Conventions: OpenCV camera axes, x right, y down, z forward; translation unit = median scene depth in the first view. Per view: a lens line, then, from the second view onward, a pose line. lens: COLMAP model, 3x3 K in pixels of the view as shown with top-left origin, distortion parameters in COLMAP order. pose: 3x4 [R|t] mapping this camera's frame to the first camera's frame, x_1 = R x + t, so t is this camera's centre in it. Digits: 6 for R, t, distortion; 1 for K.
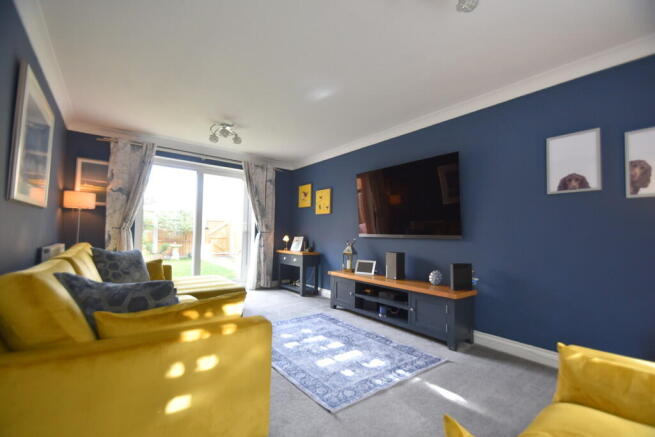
lens RADIAL K [[283.0, 0, 329.1], [0, 283.0, 223.0], [0, 0, 1]] dist [-0.009375, -0.000226]
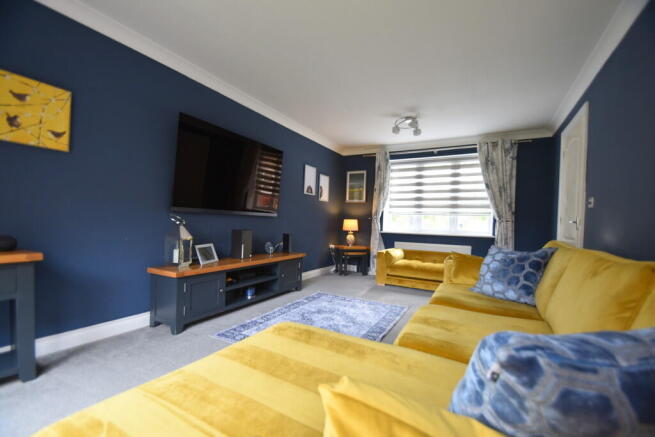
lens RADIAL K [[283.0, 0, 329.1], [0, 283.0, 223.0], [0, 0, 1]] dist [-0.009375, -0.000226]
pose [[-0.405347, -0.025189, 0.913816, -0.871322], [-0.066005, 0.997818, -0.001774, 0.075201], [-0.911777, -0.061036, -0.406125, 1.319324]]
